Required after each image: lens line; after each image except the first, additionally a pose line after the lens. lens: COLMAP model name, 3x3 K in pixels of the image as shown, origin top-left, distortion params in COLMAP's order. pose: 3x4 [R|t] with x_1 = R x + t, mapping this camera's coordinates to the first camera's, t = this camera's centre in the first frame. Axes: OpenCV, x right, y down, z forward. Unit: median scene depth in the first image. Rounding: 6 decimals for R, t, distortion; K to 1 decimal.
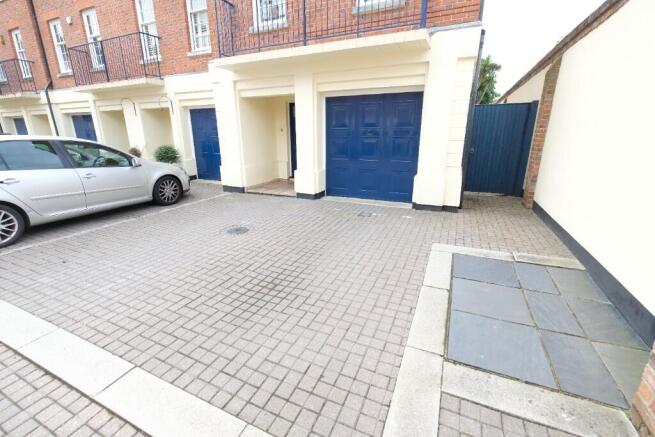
lens RADIAL K [[285.2, 0, 327.5], [0, 285.2, 215.0], [0, 0, 1]] dist [-0.001878, -0.000421]
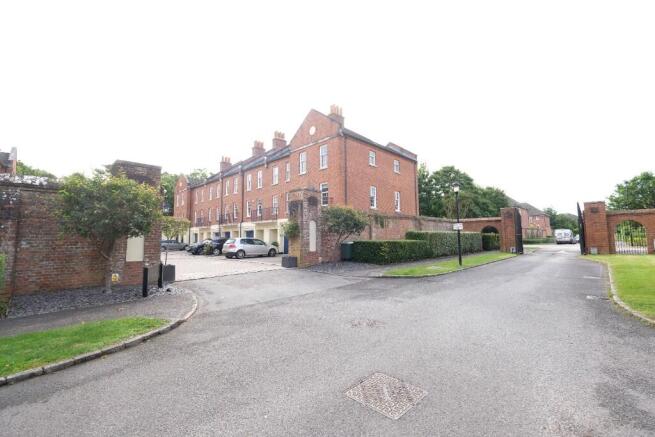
lens RADIAL K [[285.2, 0, 327.5], [0, 285.2, 215.0], [0, 0, 1]] dist [-0.001878, -0.000421]
pose [[0.940420, -0.029291, -0.338752, 0.866891], [-0.095046, 0.933921, -0.344614, 0.426053], [0.326461, 0.356278, 0.875493, -1.361518]]
